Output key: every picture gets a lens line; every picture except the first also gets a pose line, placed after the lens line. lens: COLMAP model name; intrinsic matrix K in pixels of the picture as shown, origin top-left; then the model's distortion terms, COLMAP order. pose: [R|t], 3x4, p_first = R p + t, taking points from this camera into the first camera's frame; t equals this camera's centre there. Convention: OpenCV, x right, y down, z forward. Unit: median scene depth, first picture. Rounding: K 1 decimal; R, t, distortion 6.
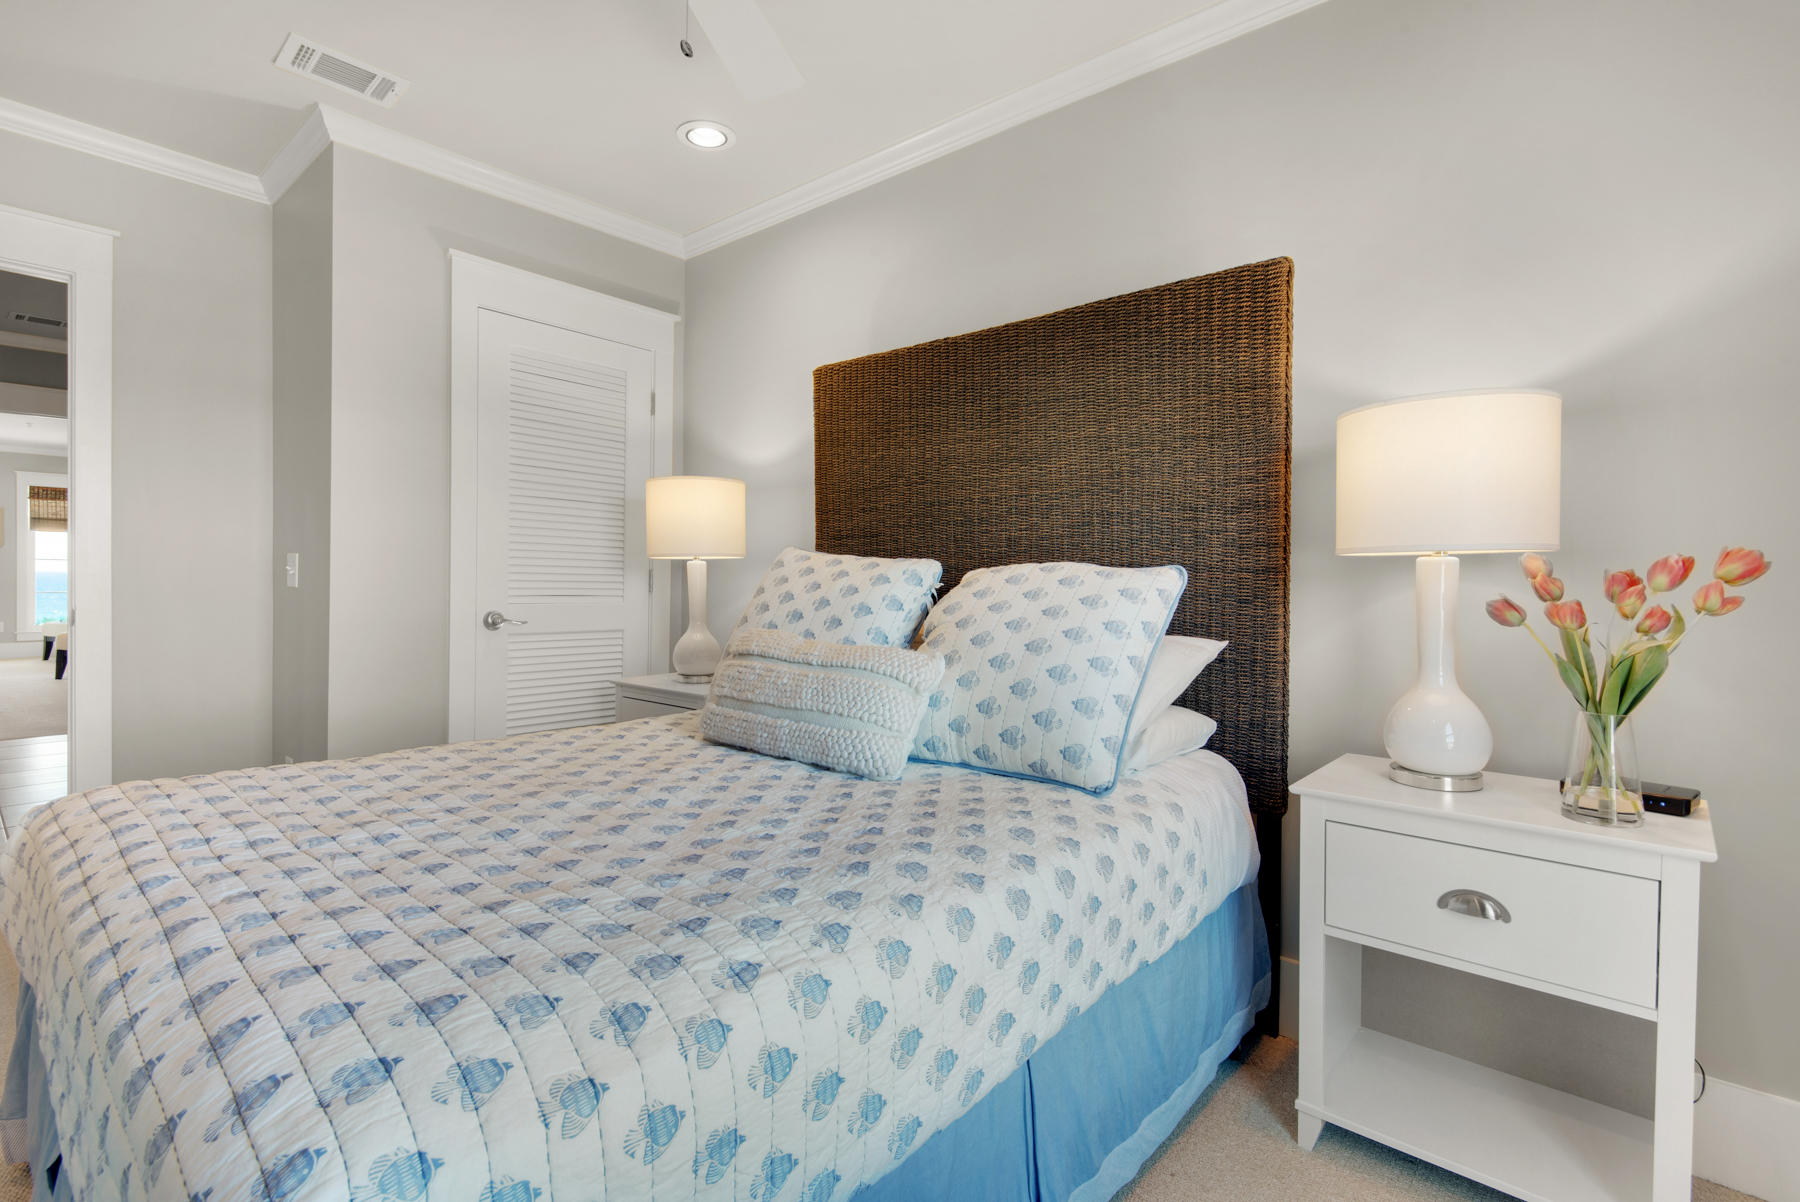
lens RADIAL K [[823.9, 0, 900.0], [0, 823.9, 601.0], [0, 0, 1]] dist [-0.000734, -0.000248]
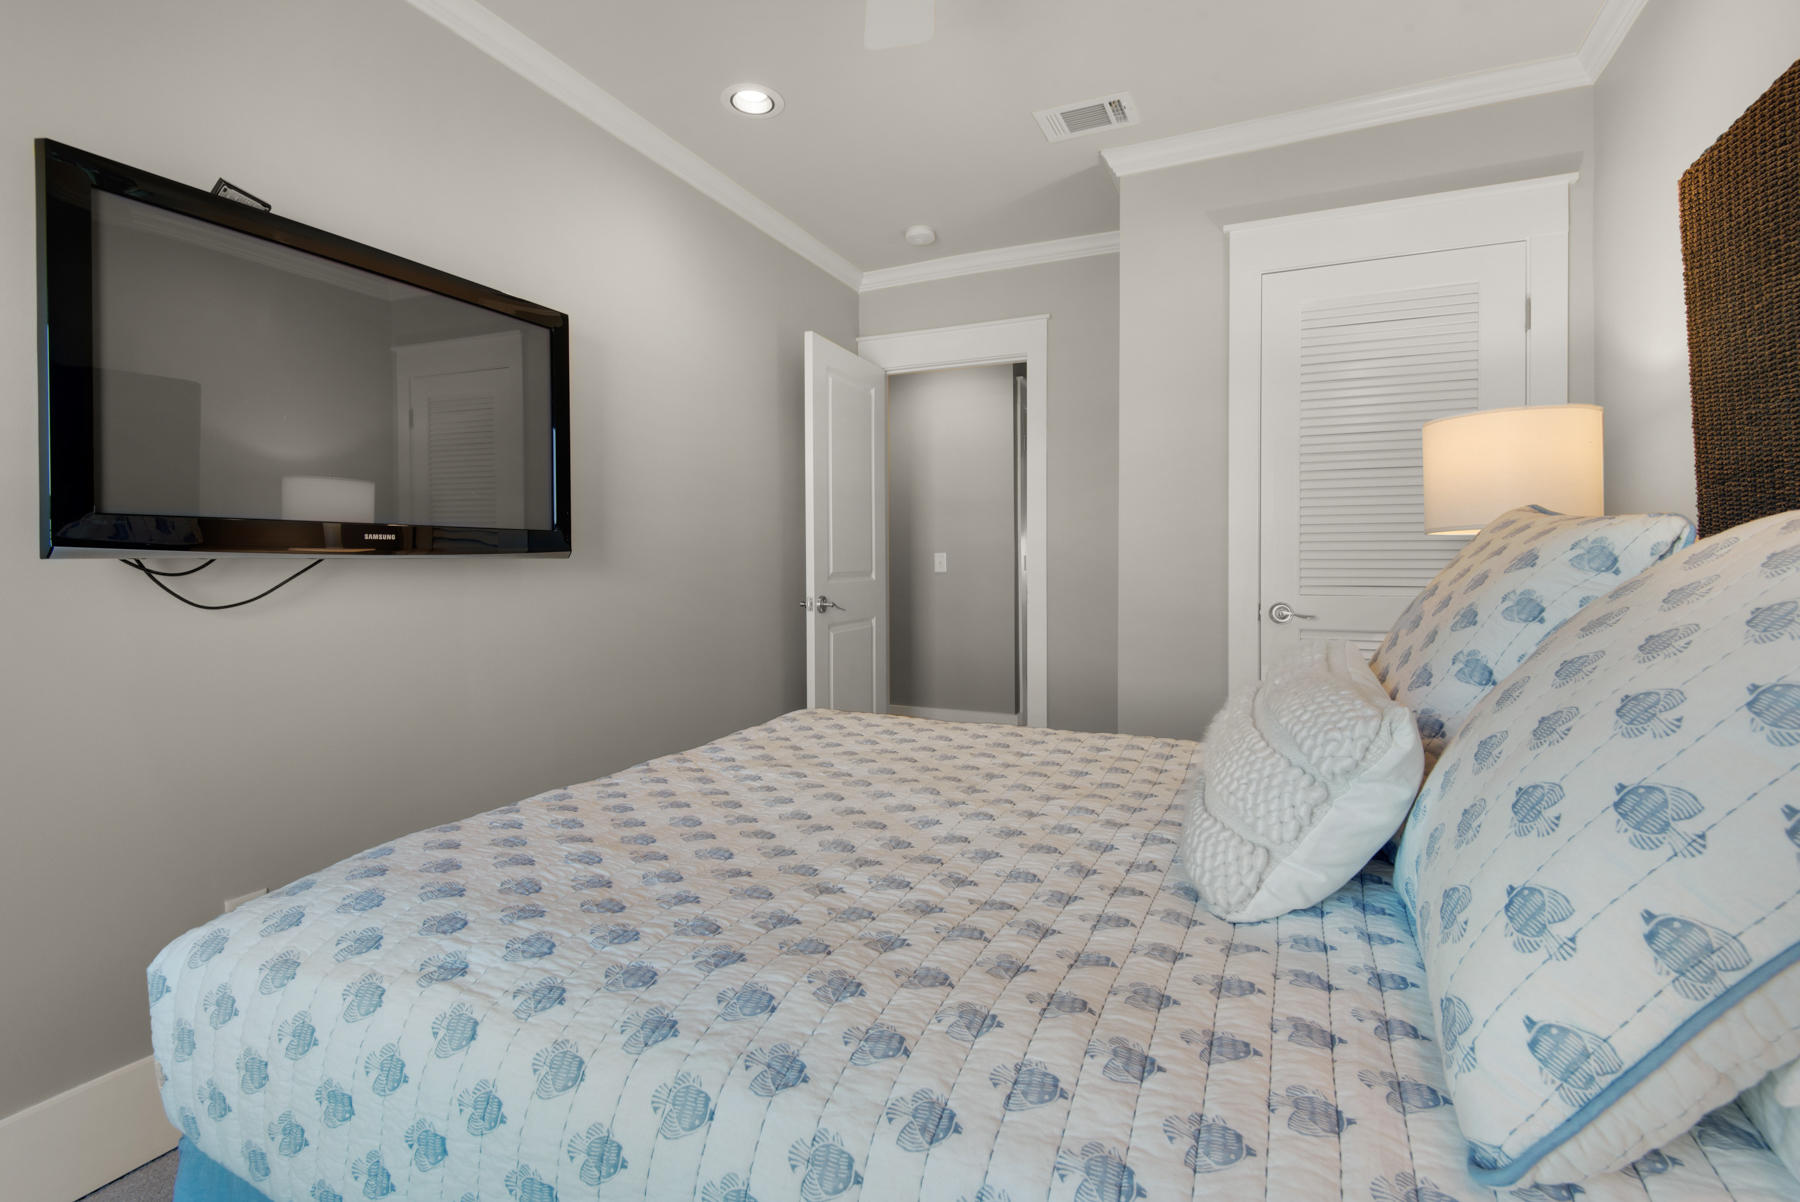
lens RADIAL K [[859.2, 0, 903.9], [0, 859.2, 504.7], [0, 0, 1]] dist [0.055780, -0.000110]
pose [[0.313012, -0.073388, -0.946909, 0.392422], [-0.025436, 0.996005, -0.085602, -0.003325], [0.949408, 0.050880, 0.309895, 0.473037]]
